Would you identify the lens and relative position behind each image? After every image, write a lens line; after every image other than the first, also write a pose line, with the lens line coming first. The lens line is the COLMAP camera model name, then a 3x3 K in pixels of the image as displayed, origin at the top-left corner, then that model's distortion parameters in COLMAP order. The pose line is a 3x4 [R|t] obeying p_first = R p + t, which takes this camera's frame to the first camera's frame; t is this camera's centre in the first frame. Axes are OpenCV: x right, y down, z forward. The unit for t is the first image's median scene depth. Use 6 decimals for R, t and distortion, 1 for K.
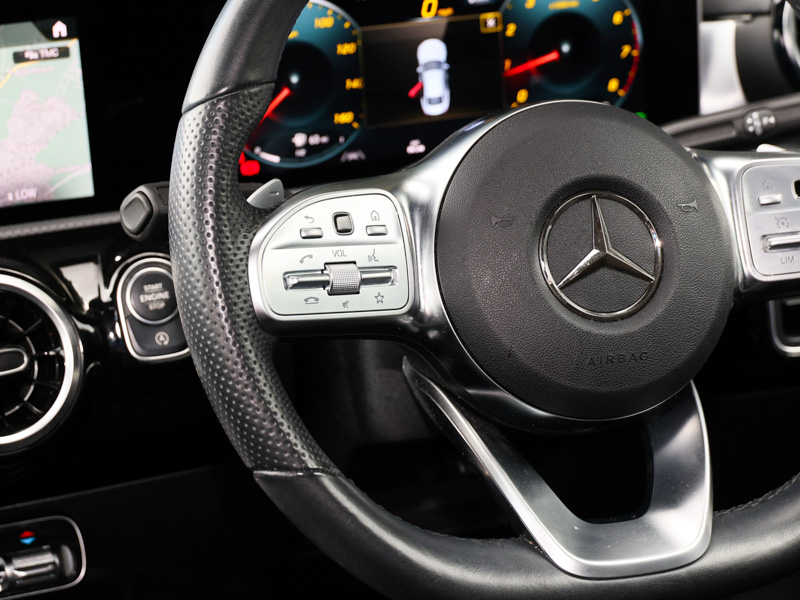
lens RADIAL K [[2084.6, 0, 350.0], [0, 2084.6, 301.3], [0, 0, 1]] dist [-0.118048, 0.536263]
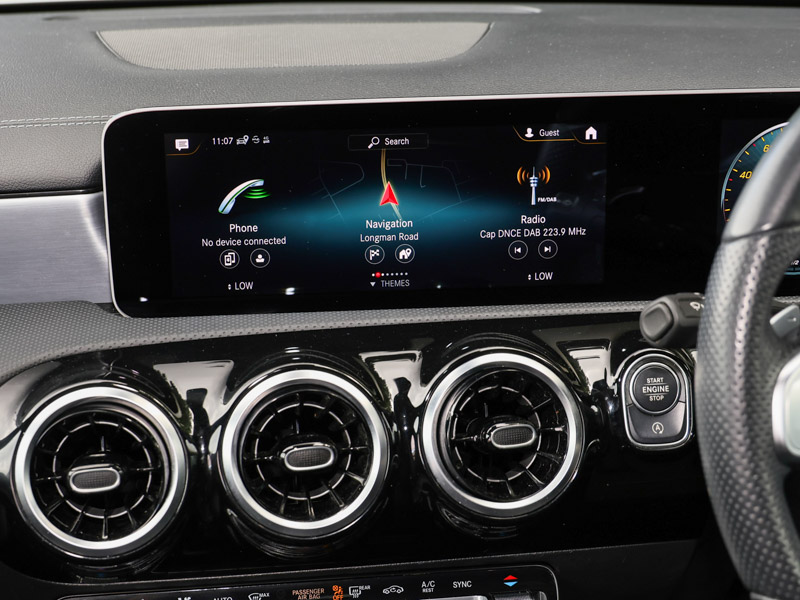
lens RADIAL K [[1496.3, 0, 374.4], [0, 1496.3, 300.2], [0, 0, 1]] dist [0.012166, -0.202139]
pose [[0.972164, 0.114501, -0.204420, -0.084462], [-0.108873, 0.993306, 0.038609, -0.064624], [0.207472, -0.015279, 0.978122, 0.209102]]
